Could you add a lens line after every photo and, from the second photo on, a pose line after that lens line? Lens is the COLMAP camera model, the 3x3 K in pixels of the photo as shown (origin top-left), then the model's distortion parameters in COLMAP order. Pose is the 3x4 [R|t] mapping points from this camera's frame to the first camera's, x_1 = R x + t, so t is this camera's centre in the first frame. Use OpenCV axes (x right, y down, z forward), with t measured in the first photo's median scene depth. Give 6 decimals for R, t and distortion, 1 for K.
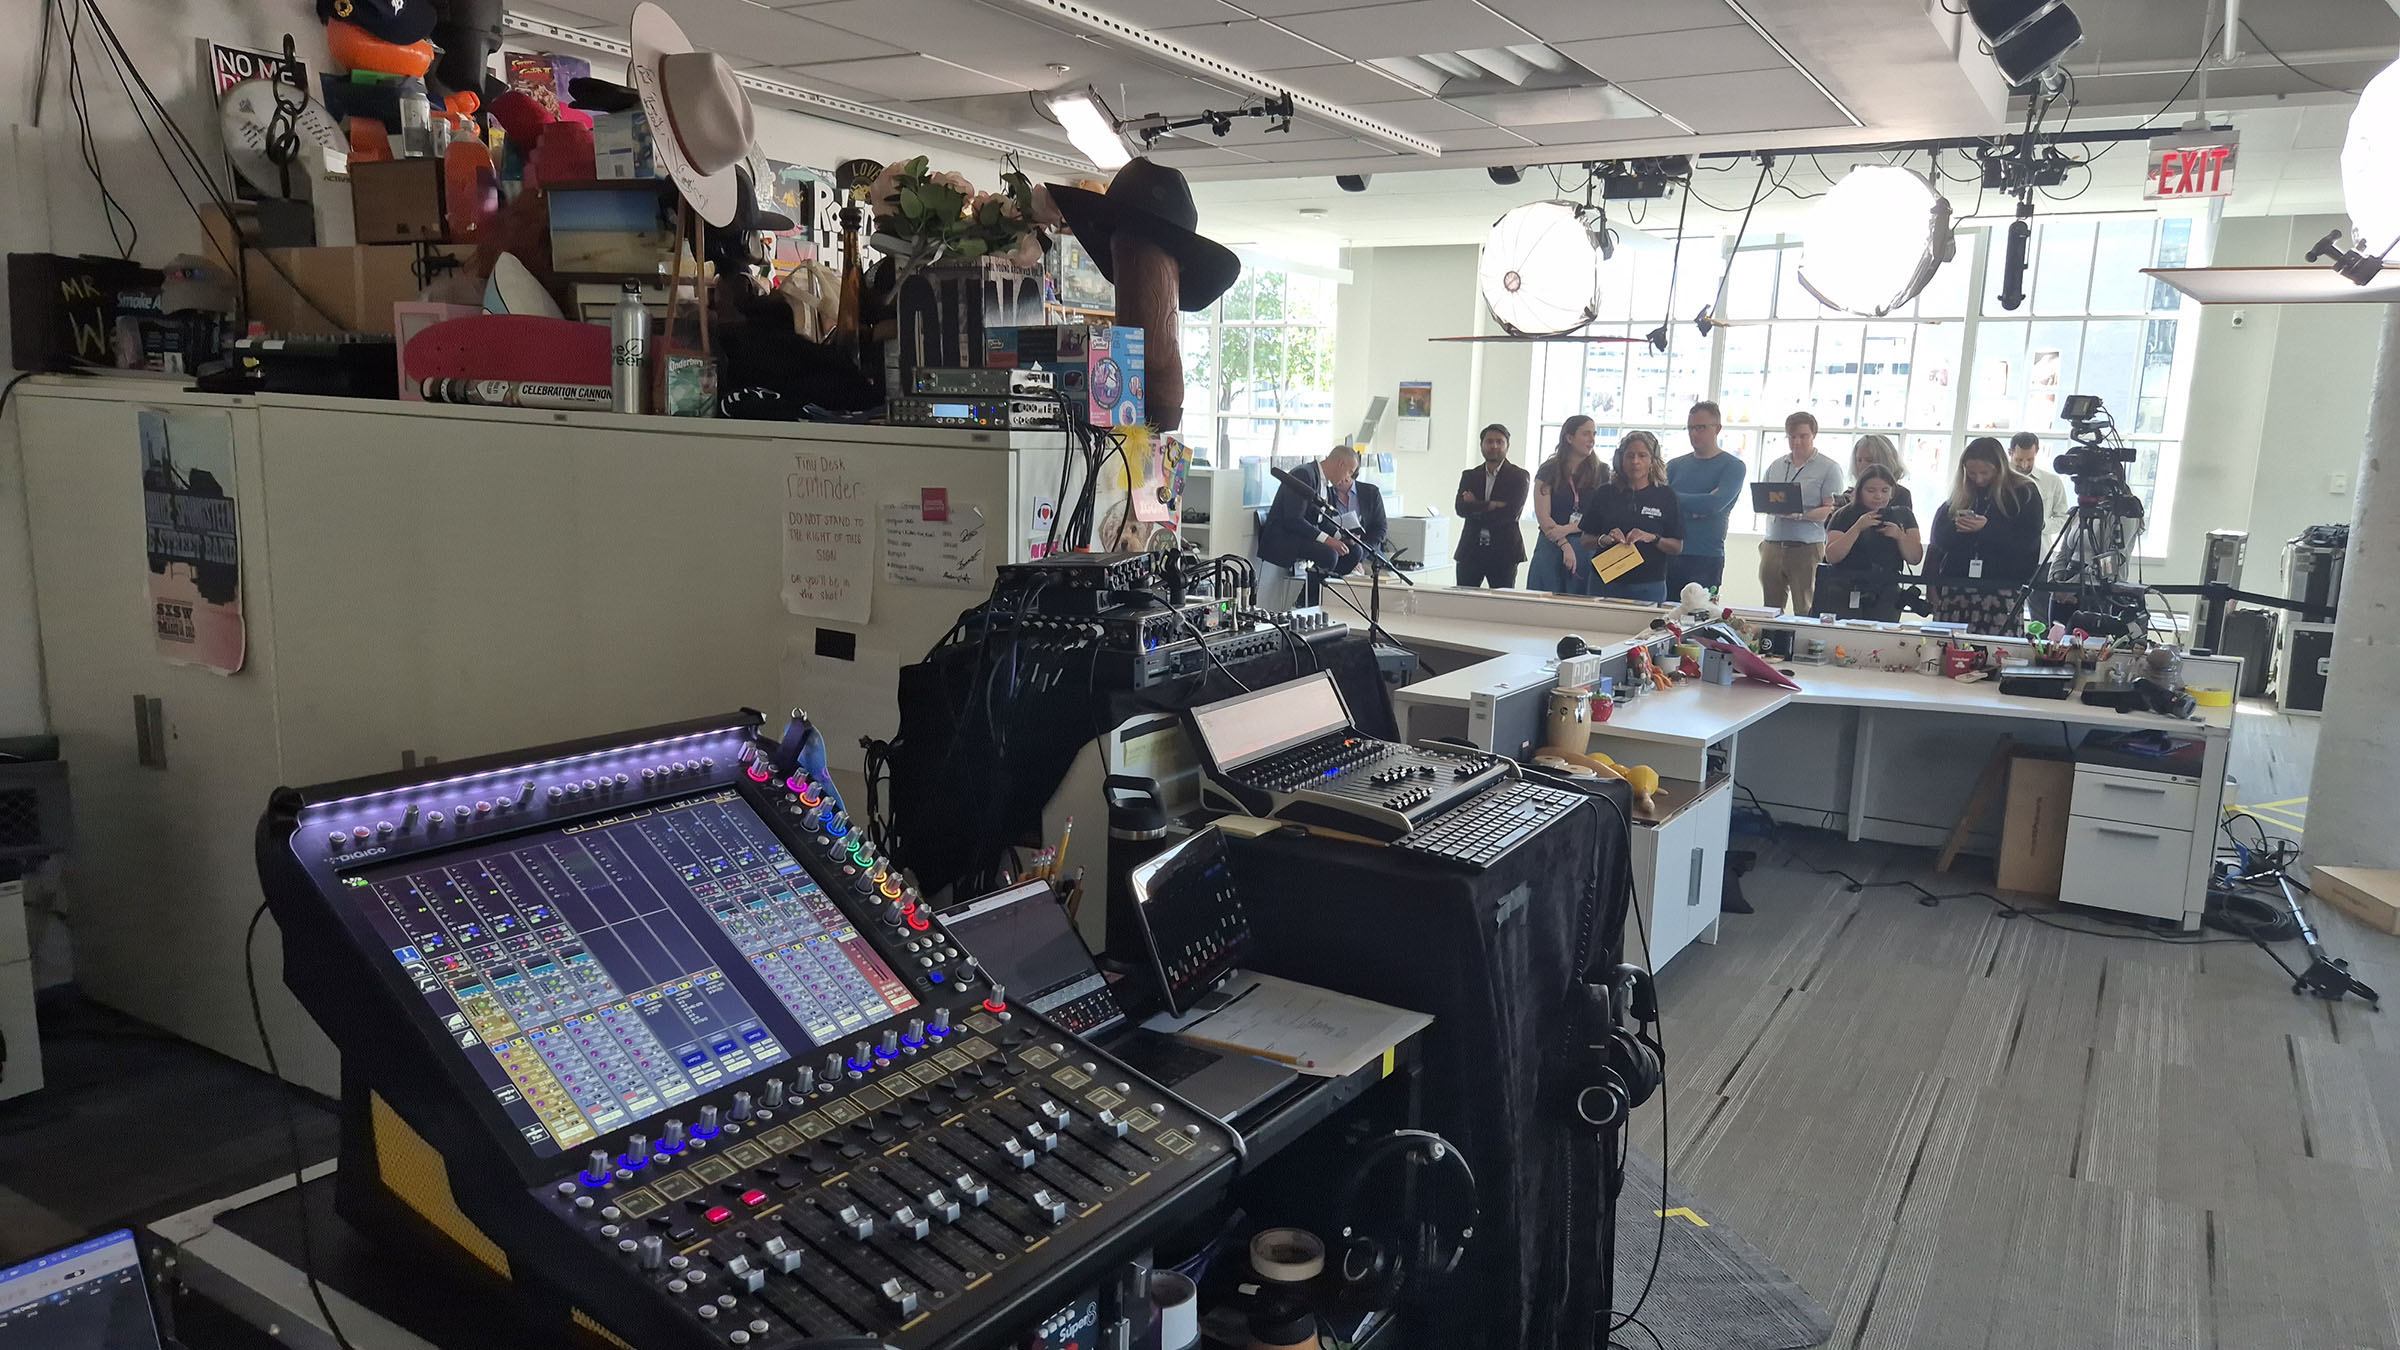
lens RADIAL K [[1580.9, 0, 1238.3], [0, 1580.9, 678.4], [0, 0, 1]] dist [0.069138, -0.062609]
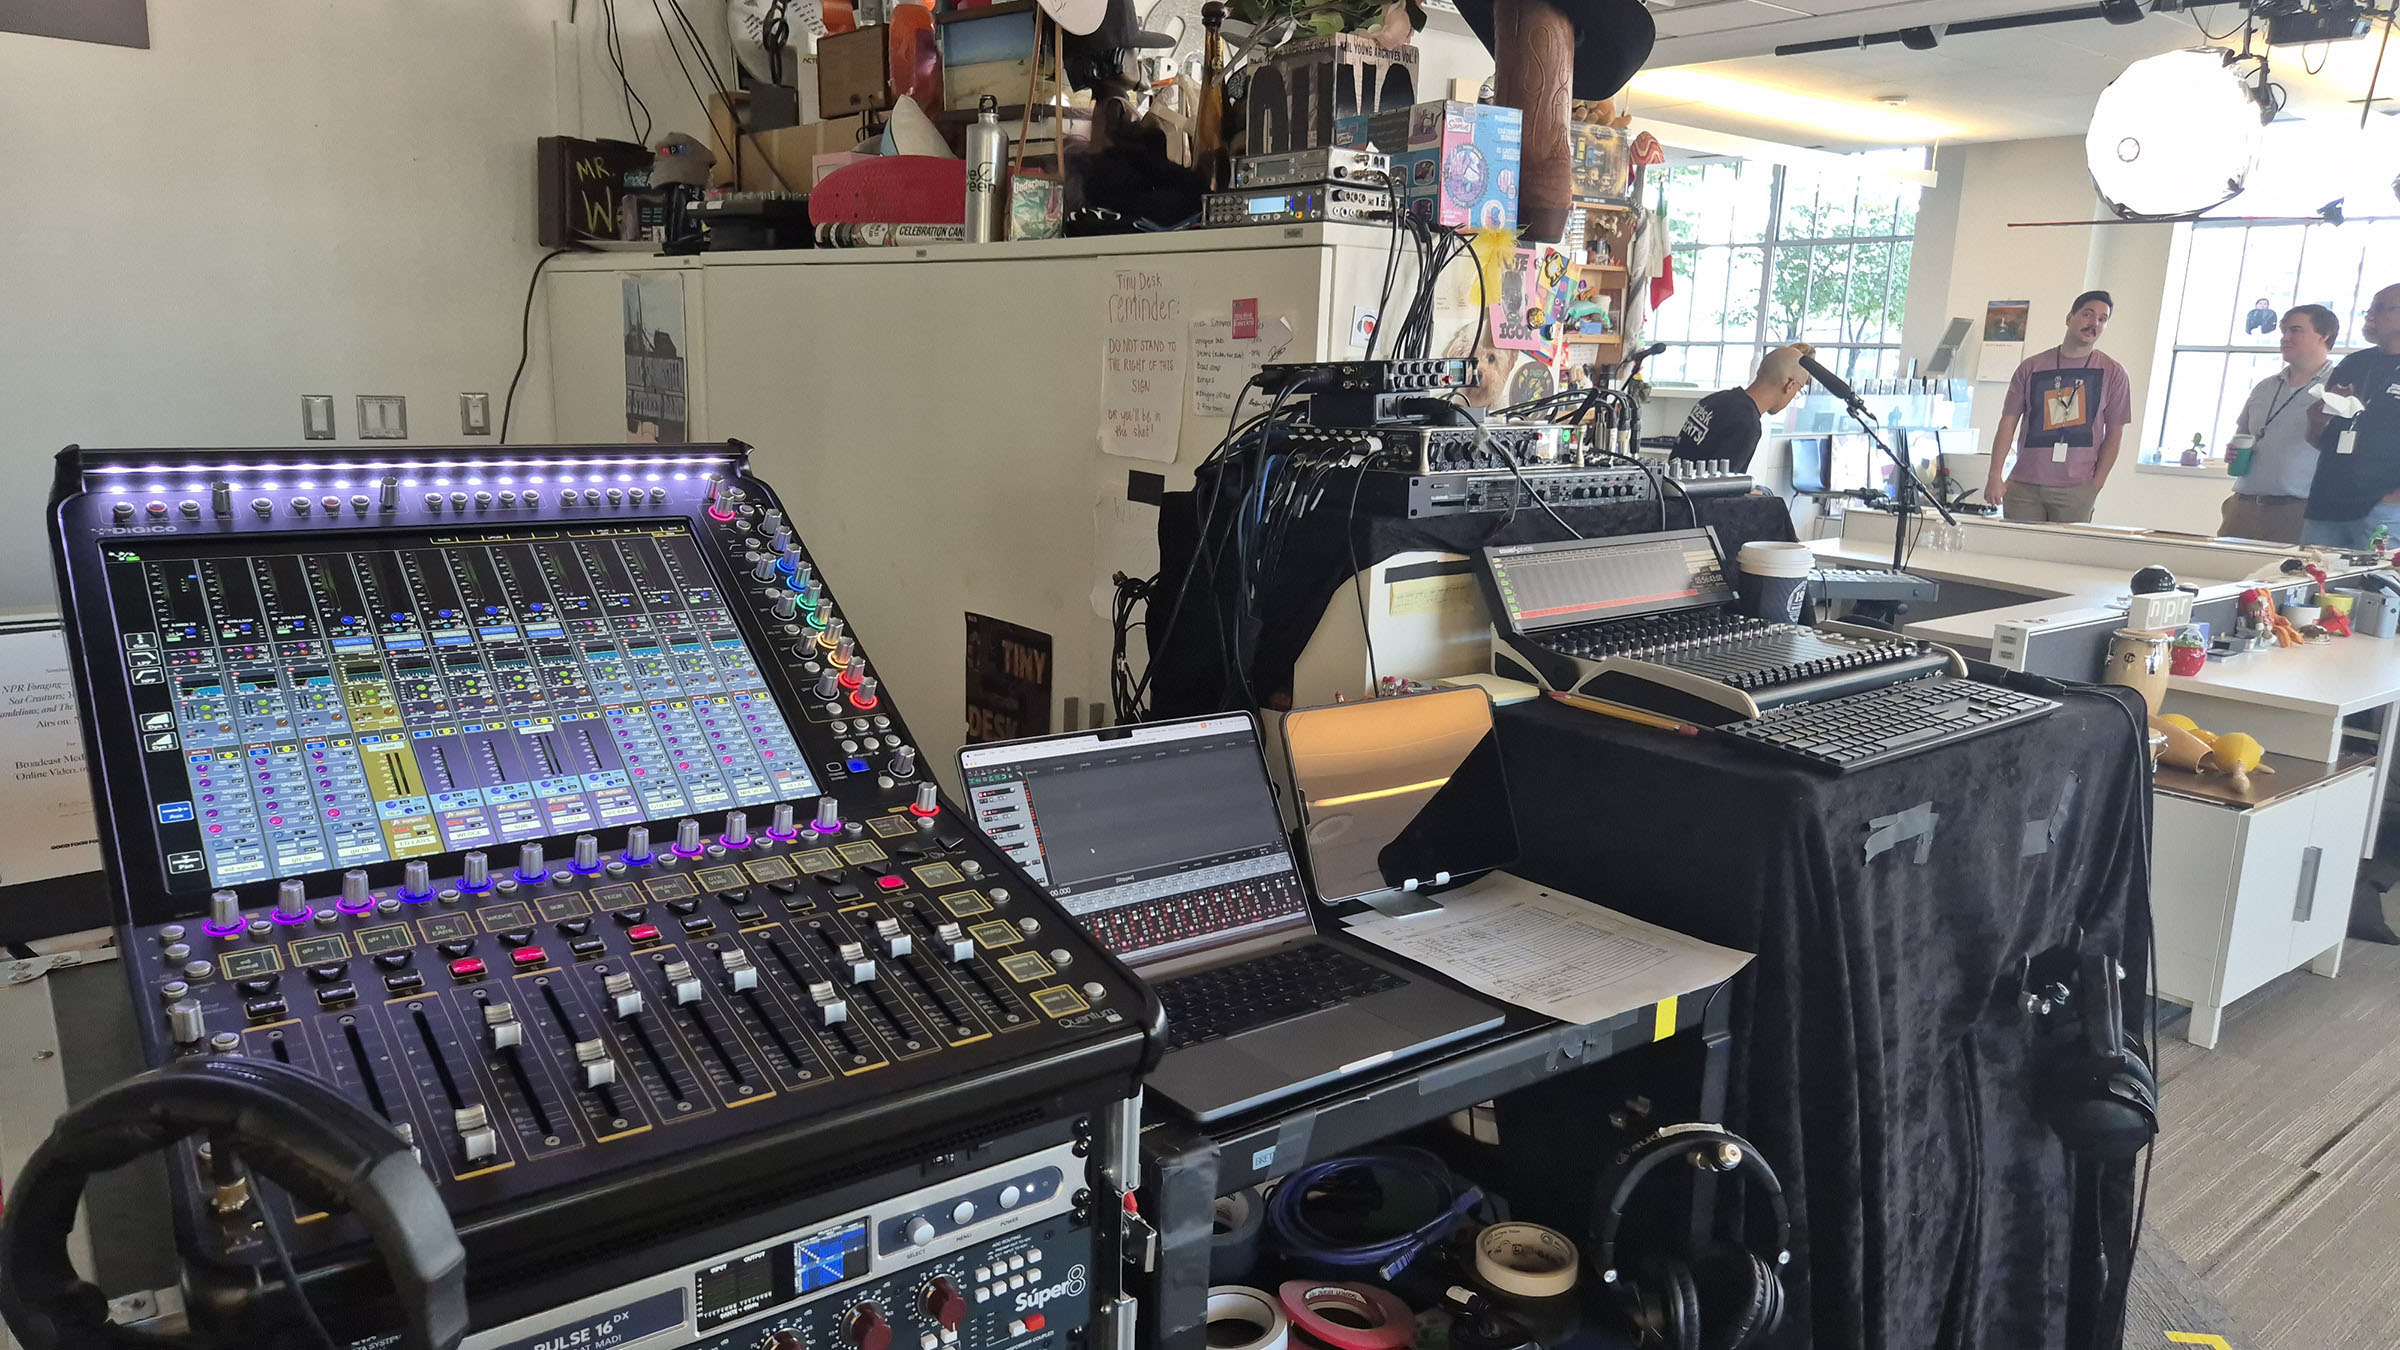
lens RADIAL K [[1580.9, 0, 1238.3], [0, 1580.9, 678.4], [0, 0, 1]] dist [0.069138, -0.062609]
pose [[0.940520, 0.066631, -0.333141, 0.094520], [-0.058632, 0.997700, 0.034018, 0.050362], [0.334642, -0.012462, 0.942263, 0.175931]]
